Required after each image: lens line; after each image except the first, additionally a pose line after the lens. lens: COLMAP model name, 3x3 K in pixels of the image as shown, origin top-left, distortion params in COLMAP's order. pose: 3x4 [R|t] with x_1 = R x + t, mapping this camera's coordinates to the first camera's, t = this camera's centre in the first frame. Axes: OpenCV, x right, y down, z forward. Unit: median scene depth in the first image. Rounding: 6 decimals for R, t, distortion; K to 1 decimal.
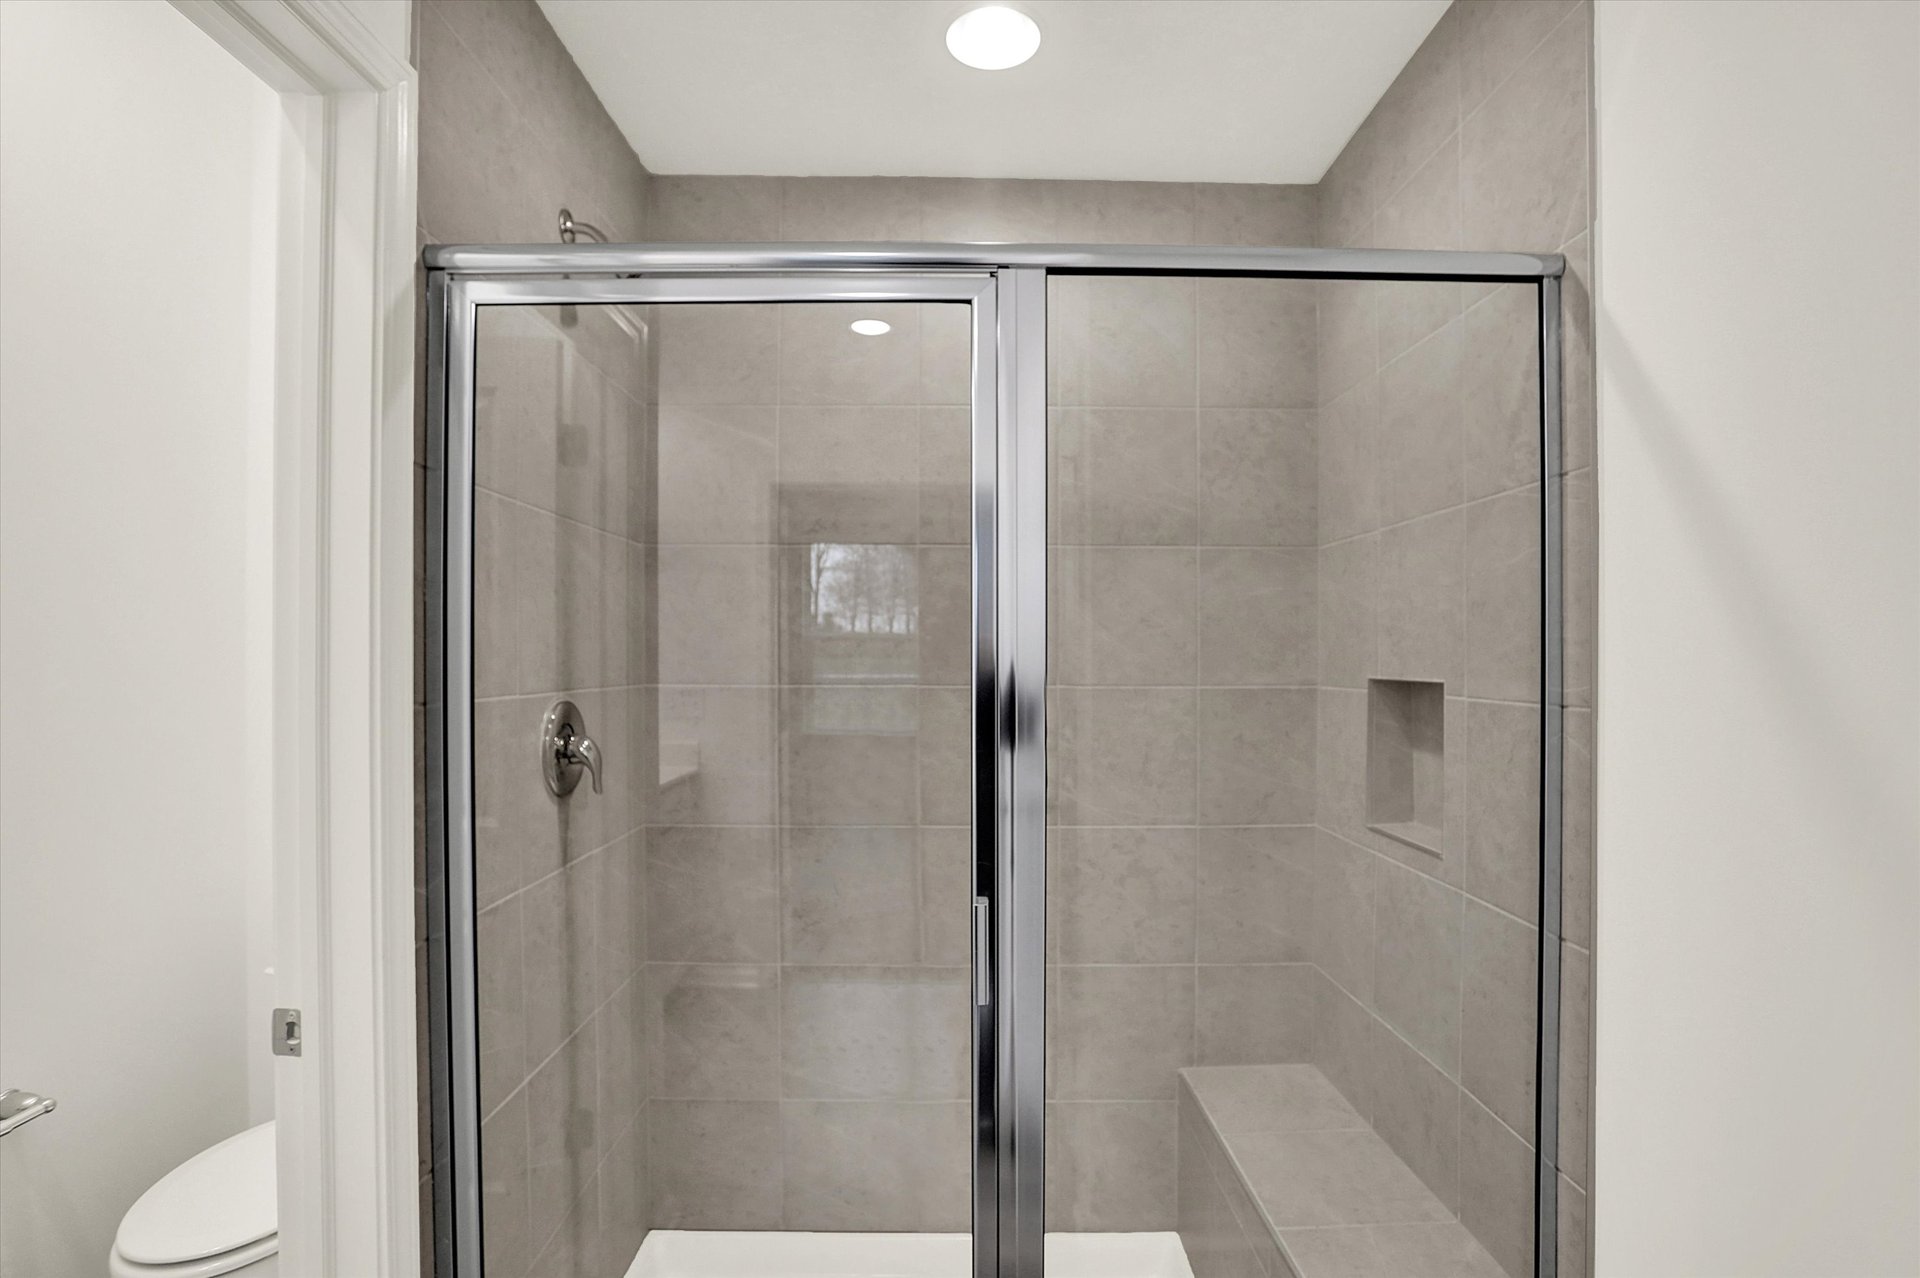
lens RADIAL K [[952.7, 0, 960.0], [0, 952.7, 639.0], [0, 0, 1]] dist [-0.076398, 0.031566]
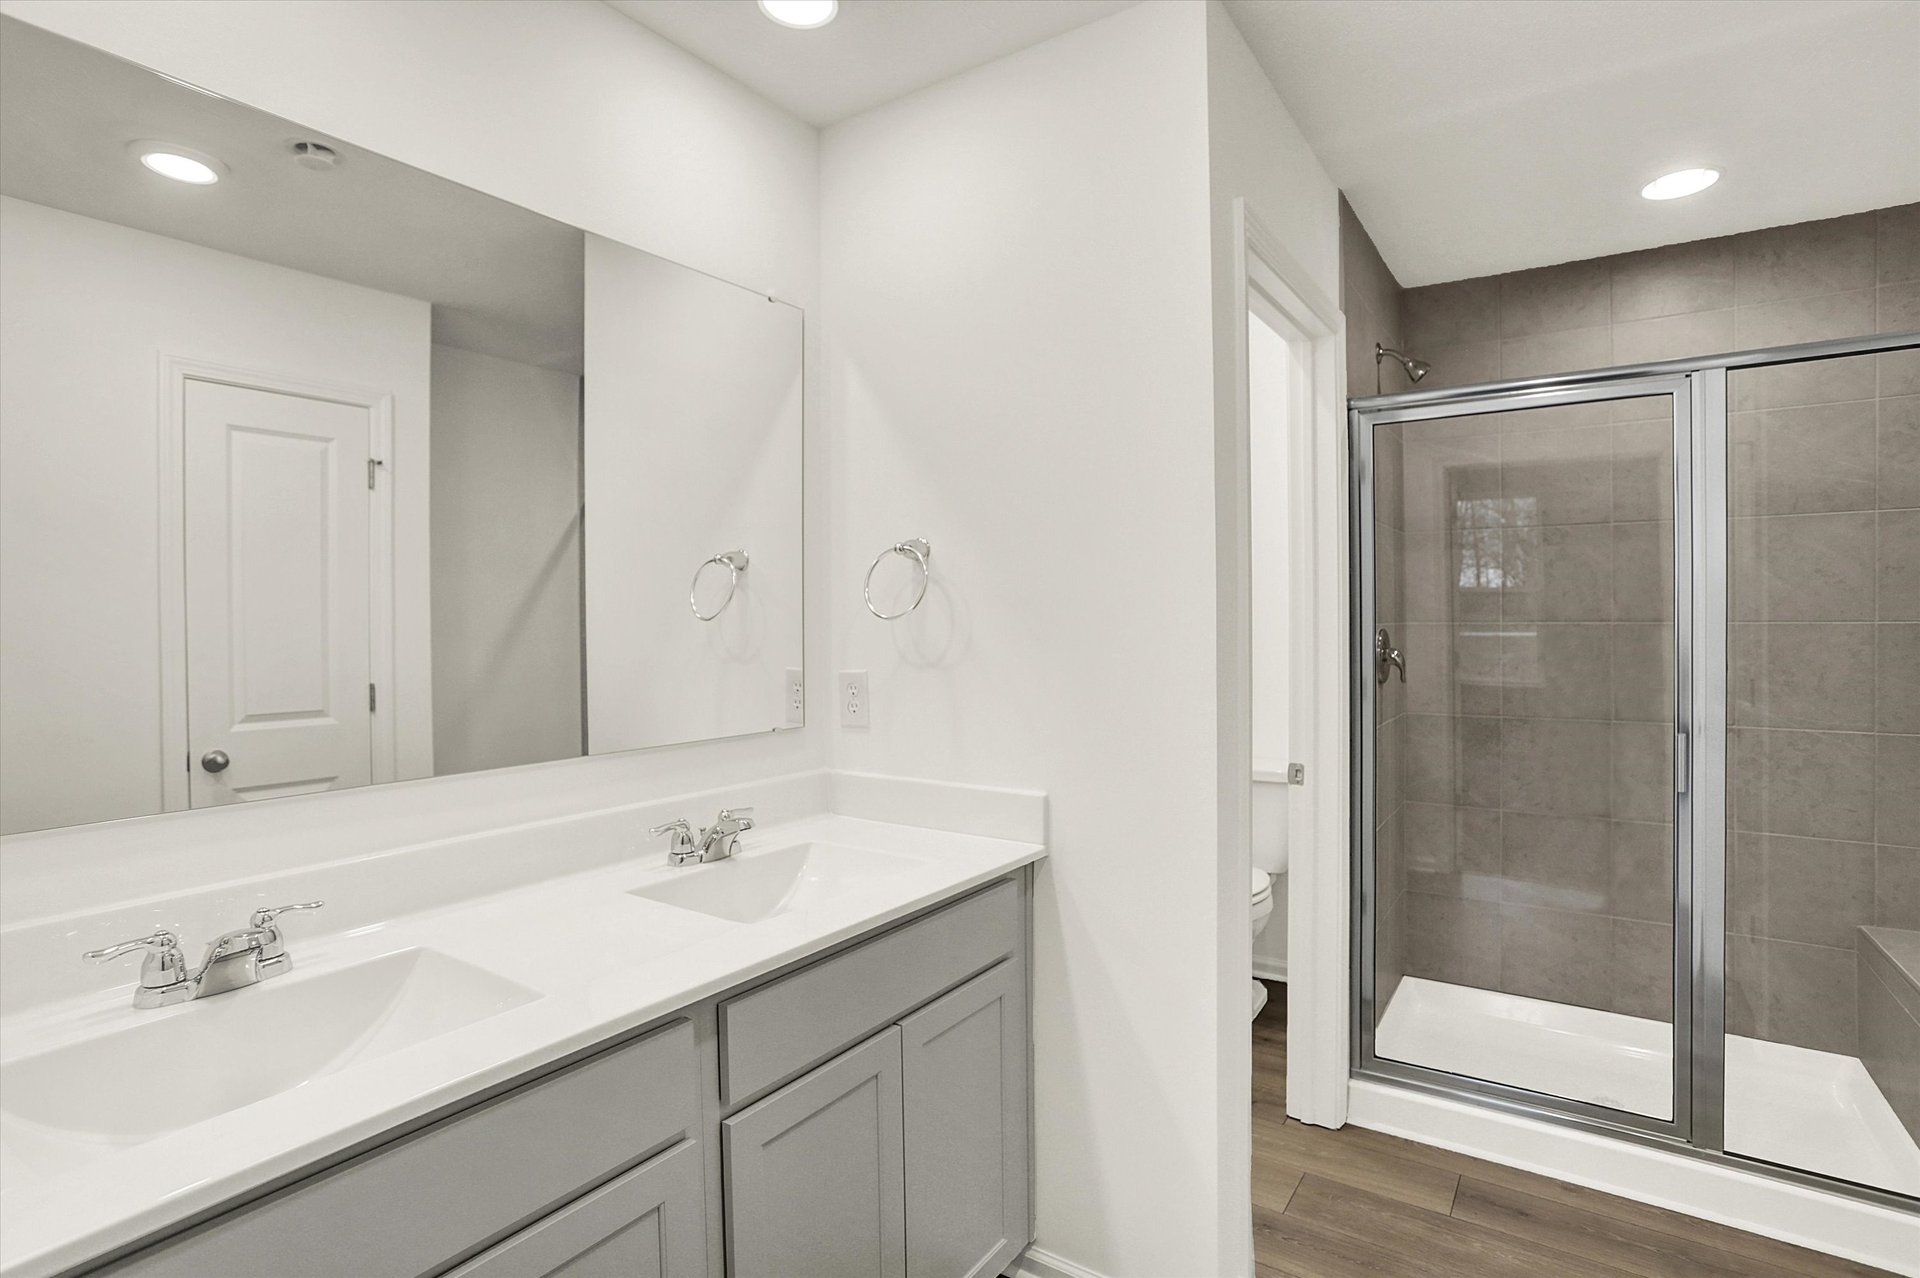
lens RADIAL K [[977.4, 0, 955.8], [0, 977.4, 621.7], [0, 0, 1]] dist [-0.041021, 0.019927]
pose [[0.838305, -0.003294, -0.545192, -0.081297], [0.016100, 0.999695, 0.018716, 0.006228], [0.544964, -0.024467, 0.838102, -0.736798]]
